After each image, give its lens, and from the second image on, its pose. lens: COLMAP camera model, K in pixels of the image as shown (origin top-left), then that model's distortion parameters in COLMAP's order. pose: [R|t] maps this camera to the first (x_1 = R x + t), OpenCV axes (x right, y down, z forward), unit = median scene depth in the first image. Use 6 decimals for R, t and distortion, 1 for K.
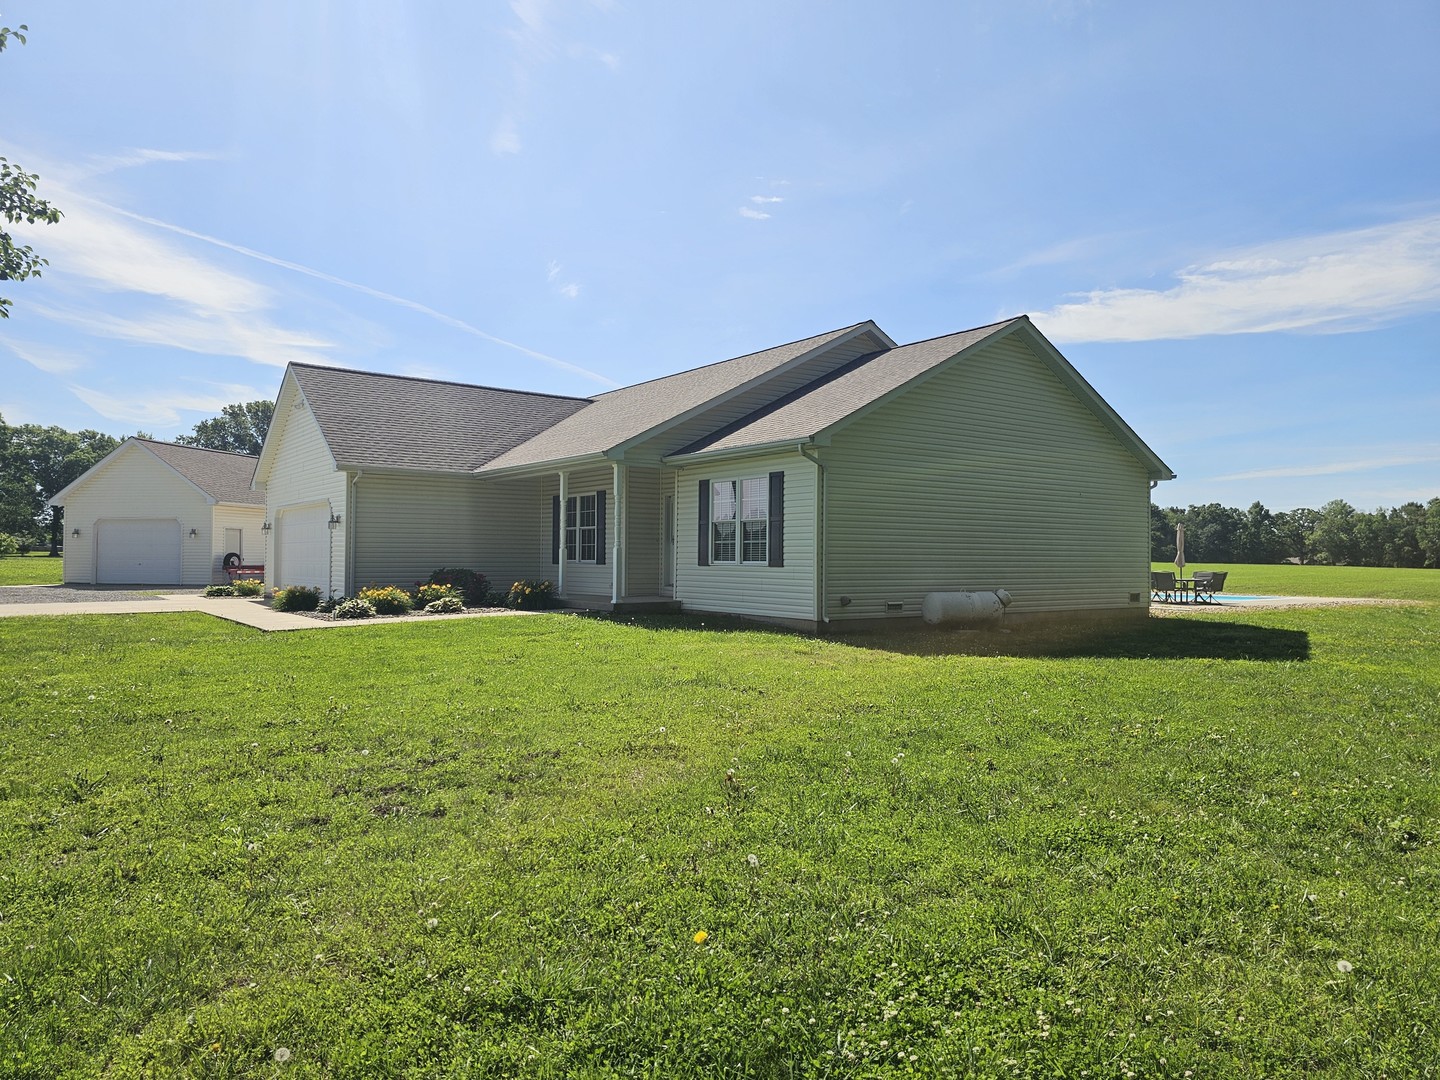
lens RADIAL K [[972.4, 0, 730.8], [0, 972.4, 545.9], [0, 0, 1]] dist [0.013085, 0.003804]
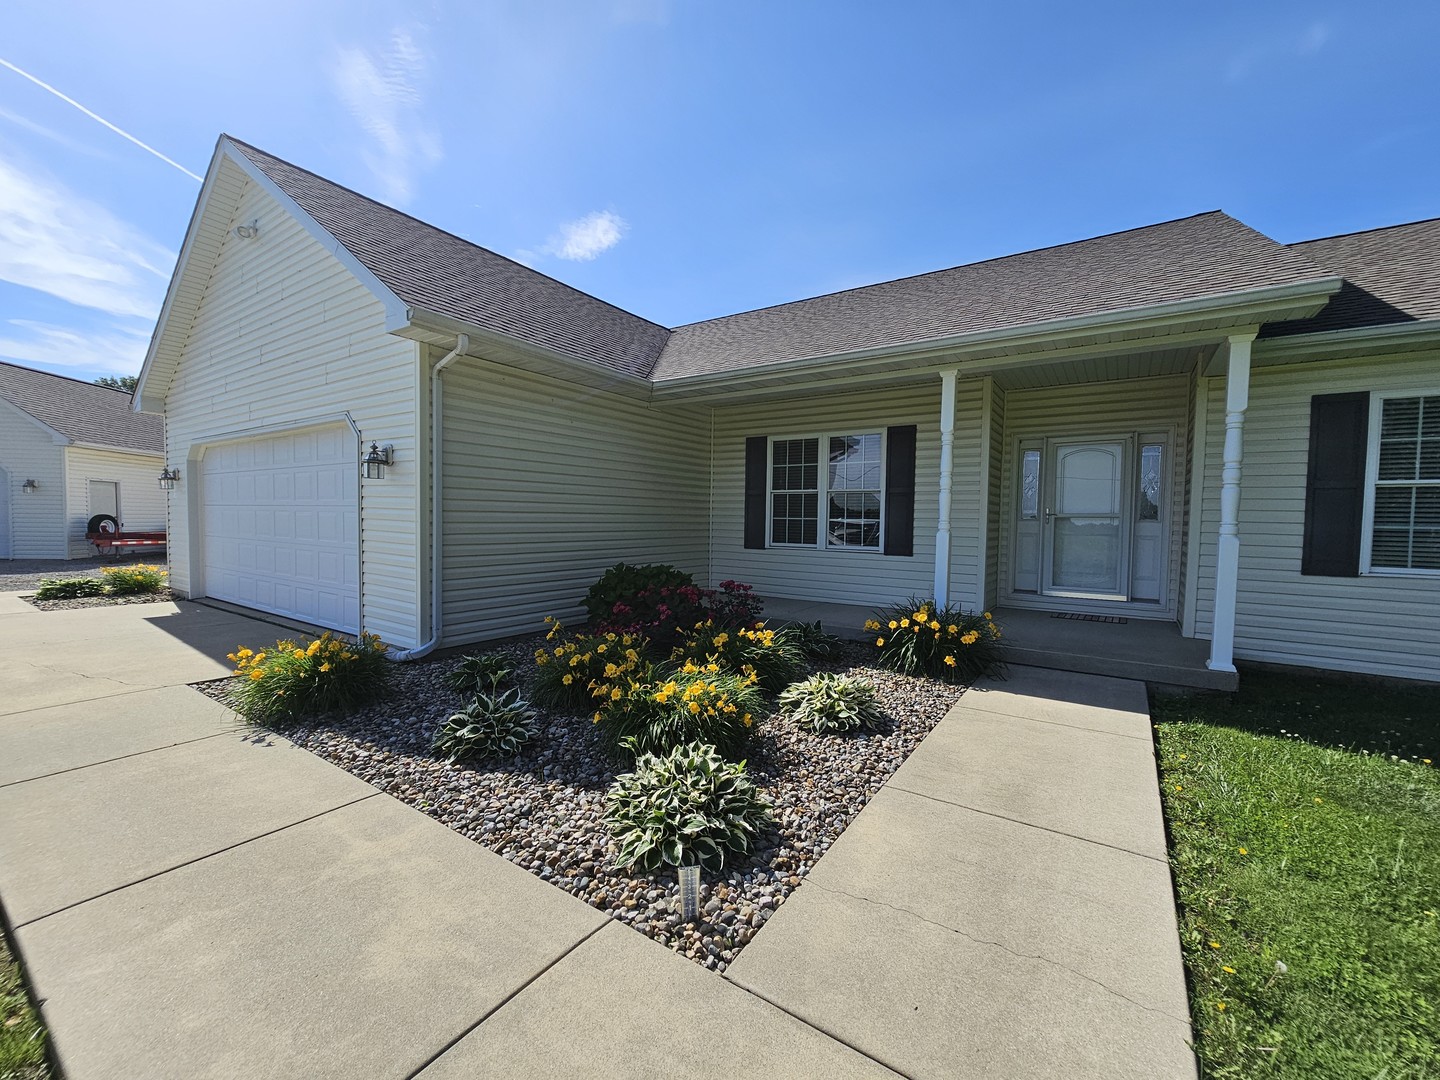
lens RADIAL K [[589.3, 0, 722.0], [0, 589.3, 544.2], [0, 0, 1]] dist [0.003427, -0.000473]
pose [[0.947536, -0.005776, 0.319598, -0.345106], [-0.014268, 0.998076, 0.060337, -0.006200], [-0.319331, -0.061732, 0.945630, 0.698032]]
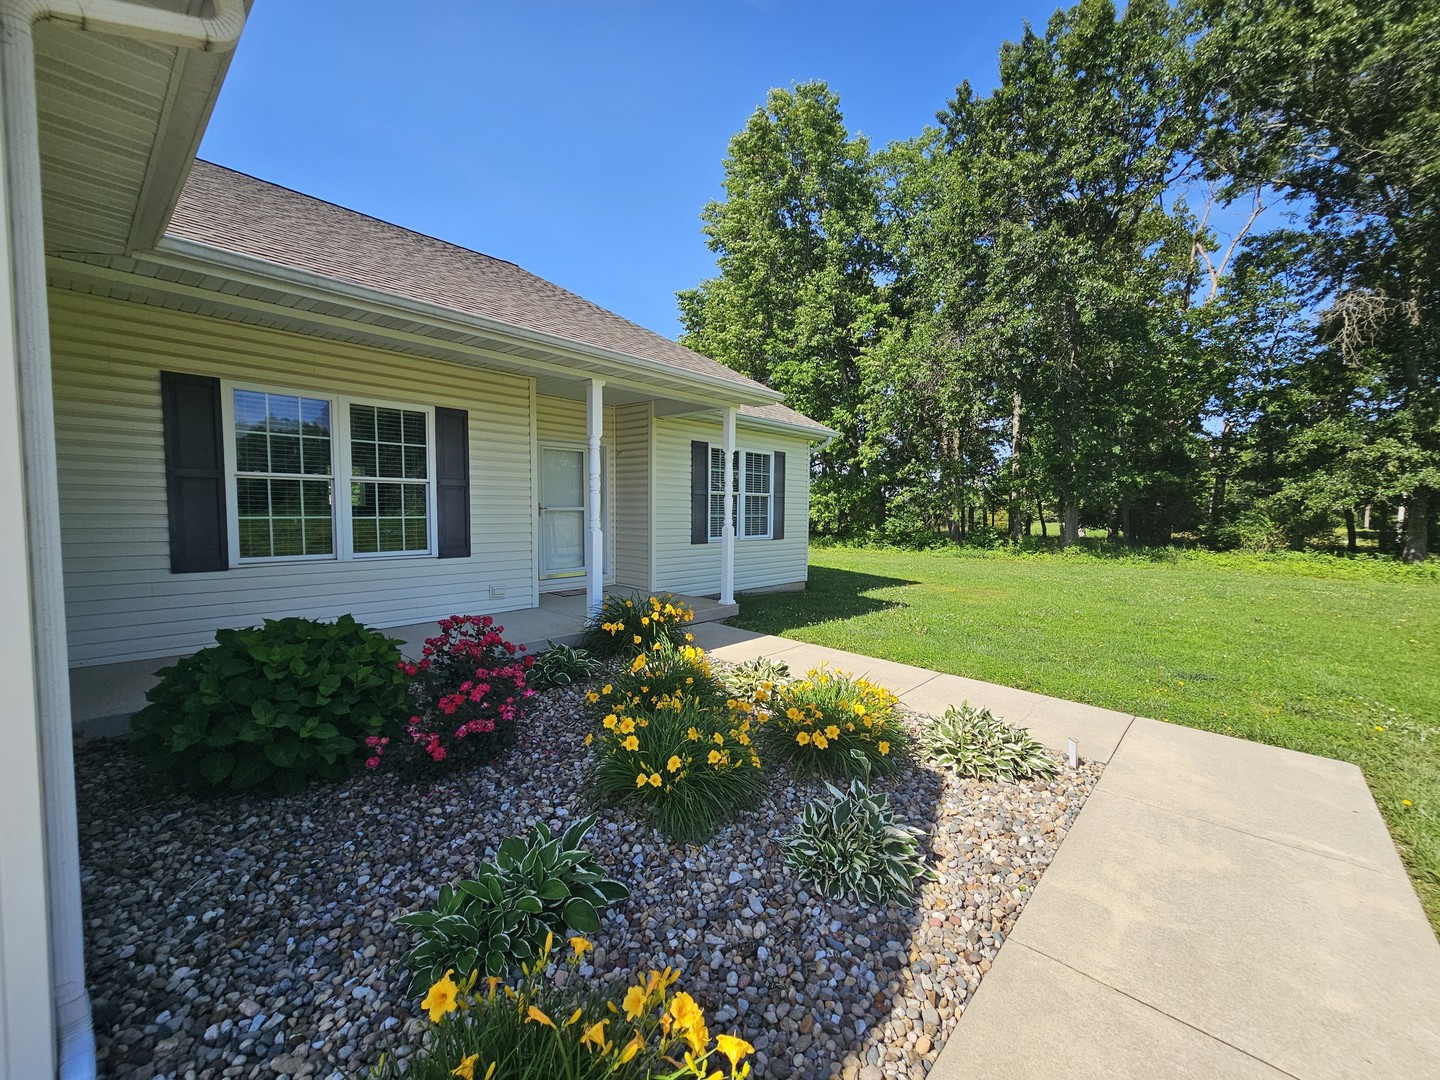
lens RADIAL K [[589.3, 0, 724.8], [0, 589.3, 552.5], [0, 0, 1]] dist [0.003427, -0.000473]
pose [[-0.181983, -0.089084, 0.979258, -0.460713], [-0.034073, 0.995861, 0.084262, -0.013096], [-0.982711, -0.018032, -0.184265, 0.915035]]
